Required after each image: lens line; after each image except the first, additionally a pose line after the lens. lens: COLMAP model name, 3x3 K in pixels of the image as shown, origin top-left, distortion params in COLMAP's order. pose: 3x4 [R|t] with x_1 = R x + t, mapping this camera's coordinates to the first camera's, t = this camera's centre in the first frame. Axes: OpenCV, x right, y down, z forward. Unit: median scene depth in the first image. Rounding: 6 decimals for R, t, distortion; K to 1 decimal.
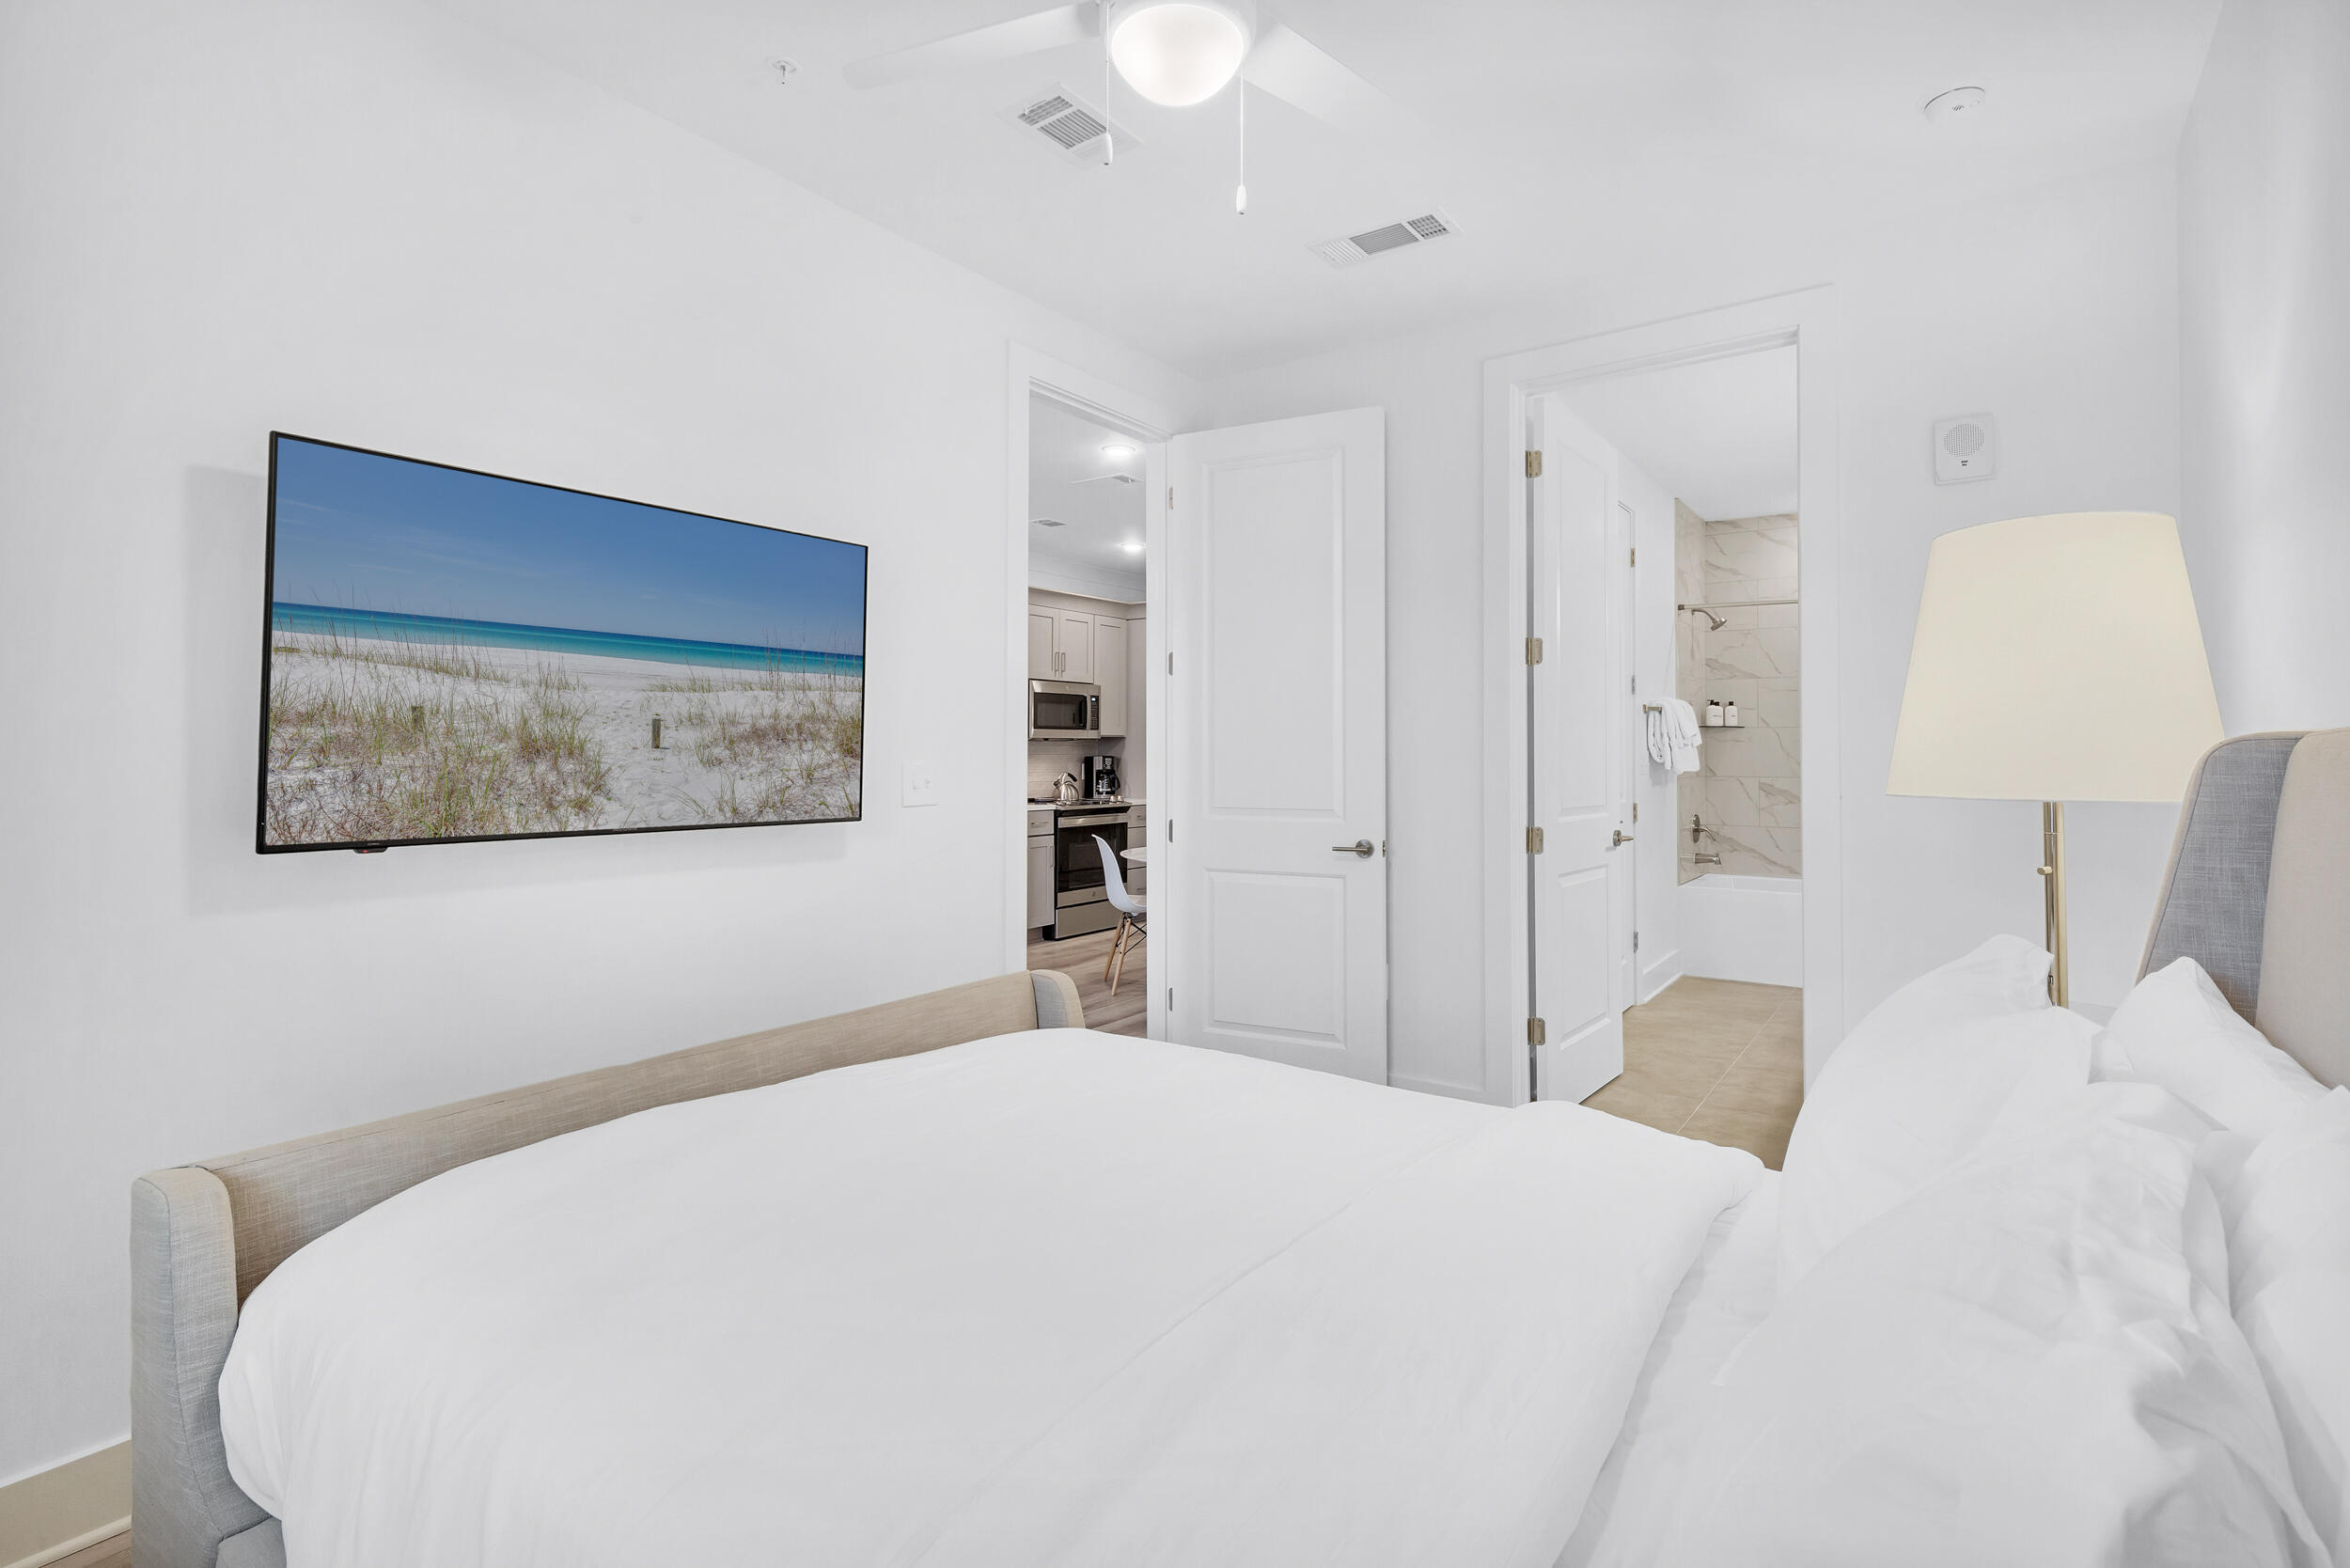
lens RADIAL K [[1139.0, 0, 1180.8], [0, 1139.0, 734.6], [0, 0, 1]] dist [0.000218, -0.000052]
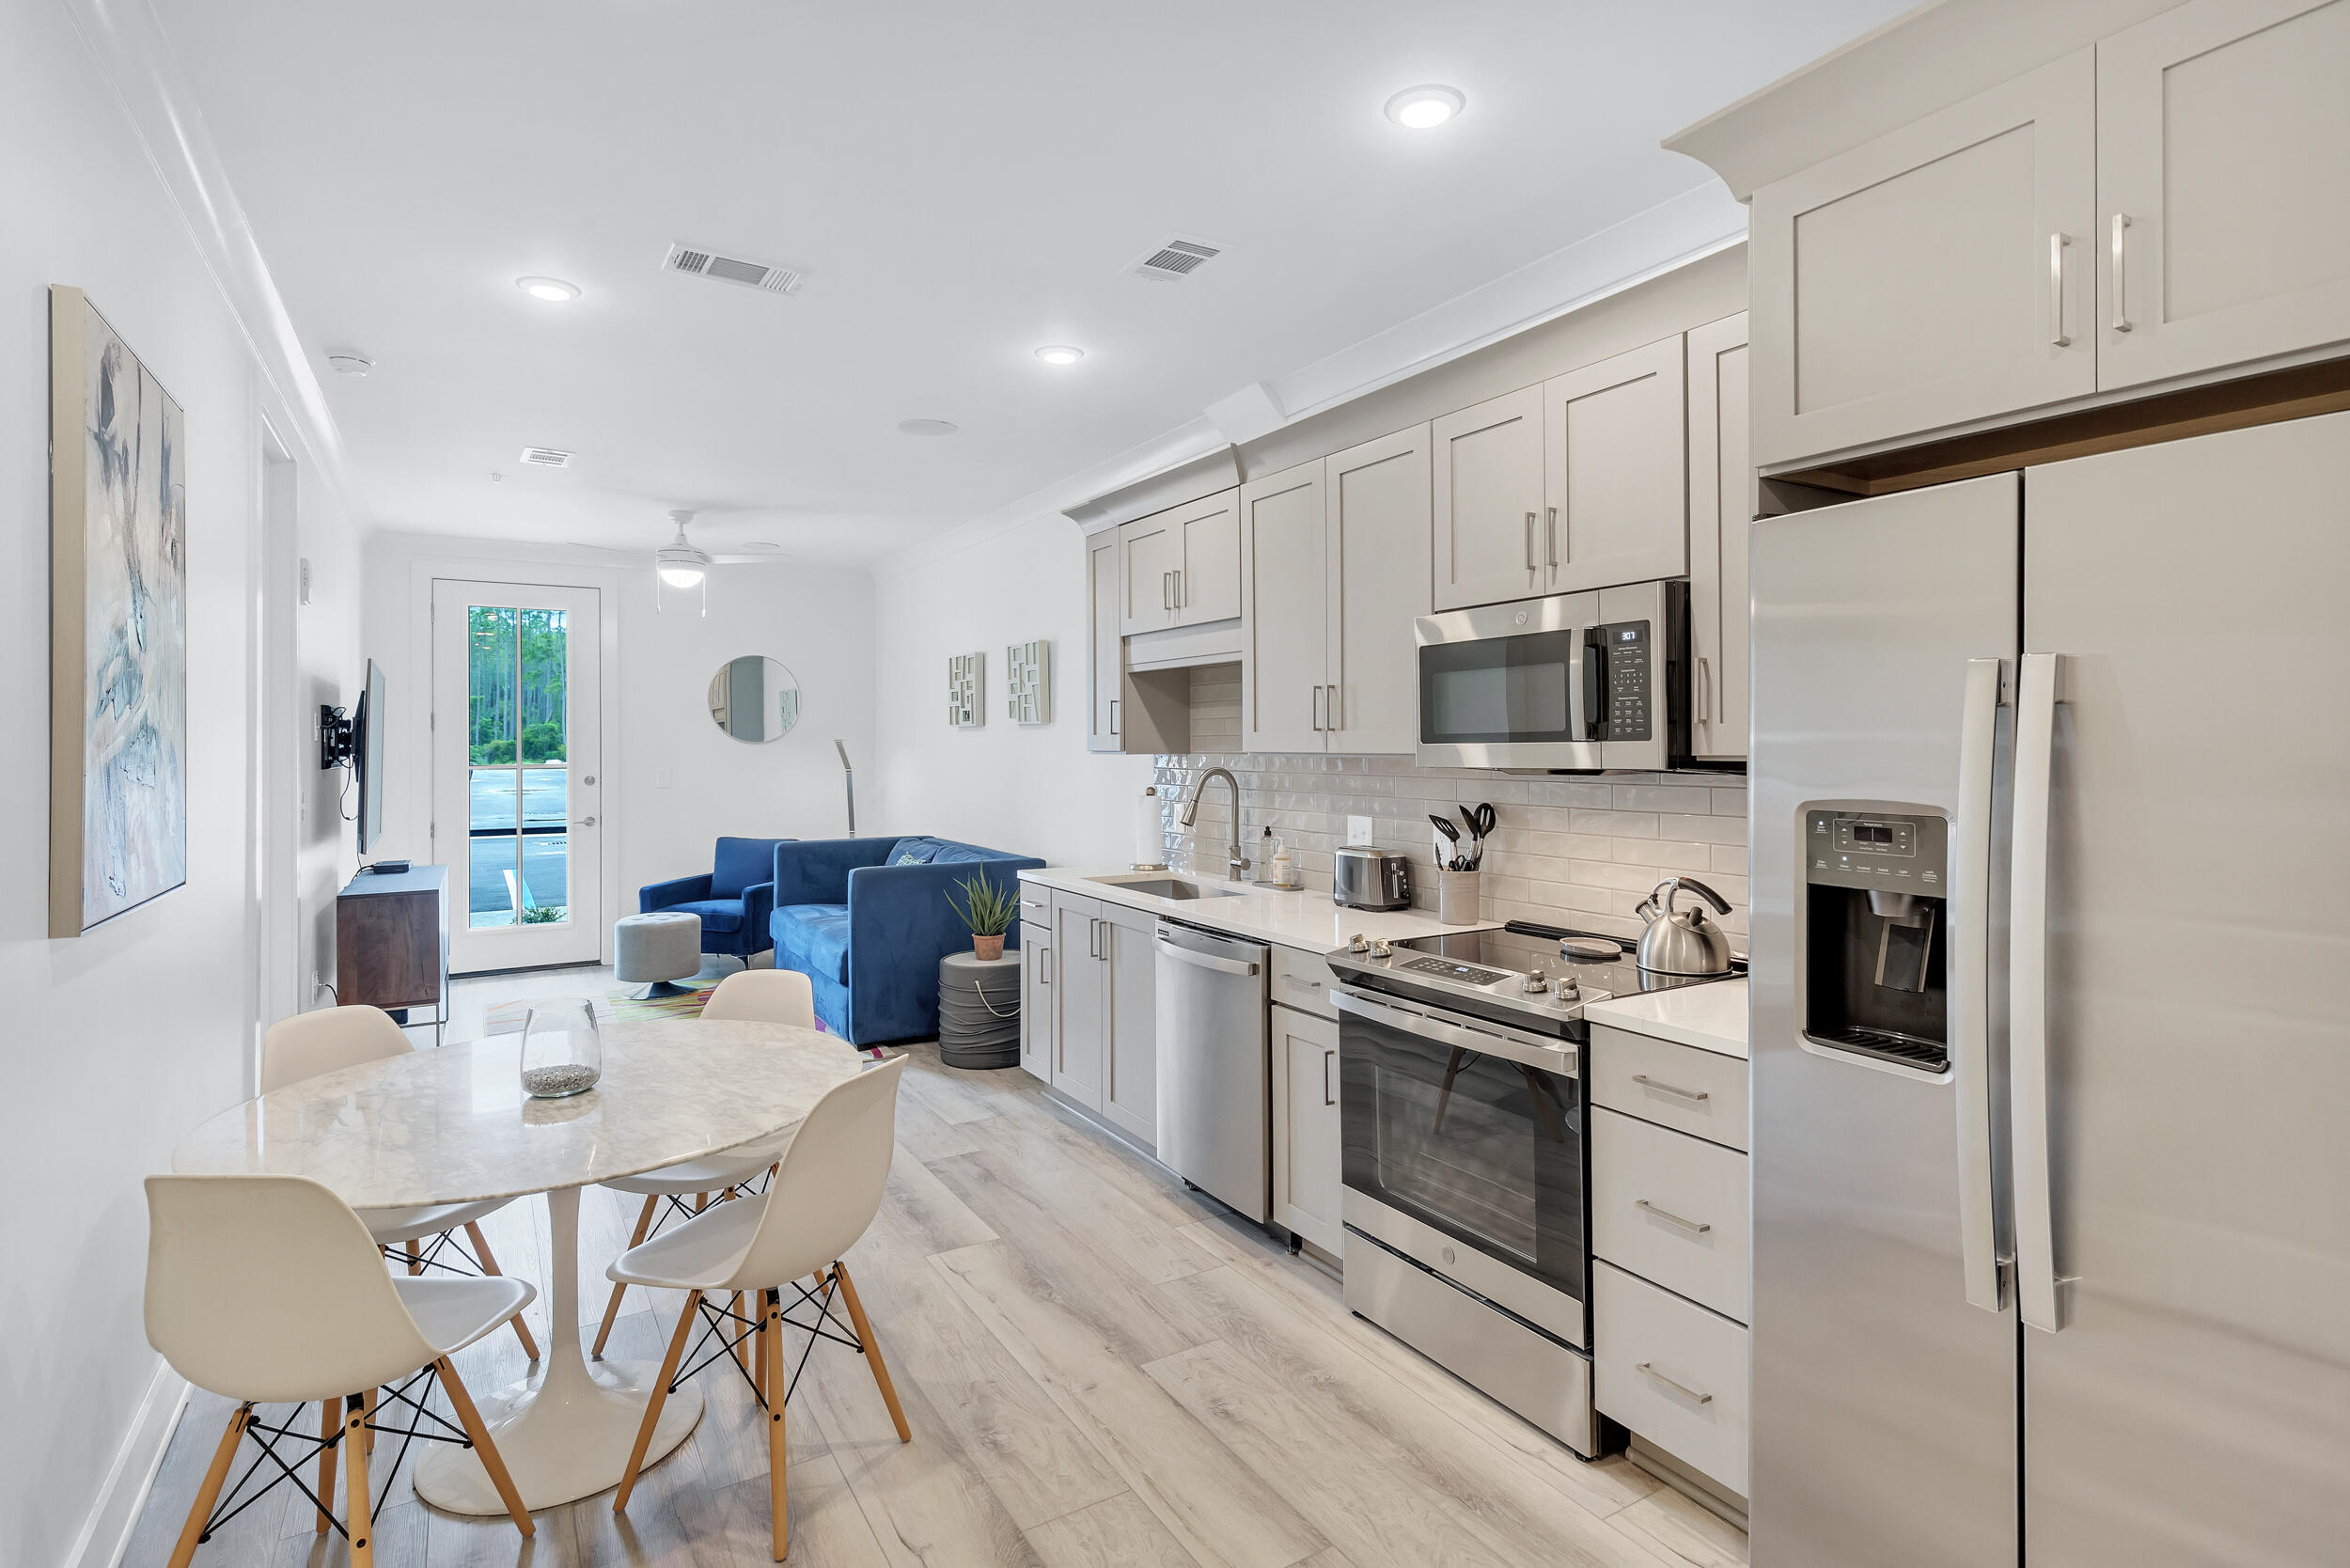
lens RADIAL K [[1139.0, 0, 1180.8], [0, 1139.0, 734.6], [0, 0, 1]] dist [0.000218, -0.000052]
pose [[-0.396332, -0.008113, -0.918071, 0.236602], [0.024504, 0.999511, -0.019412, -0.003050], [0.917780, -0.030190, -0.395939, 0.998885]]
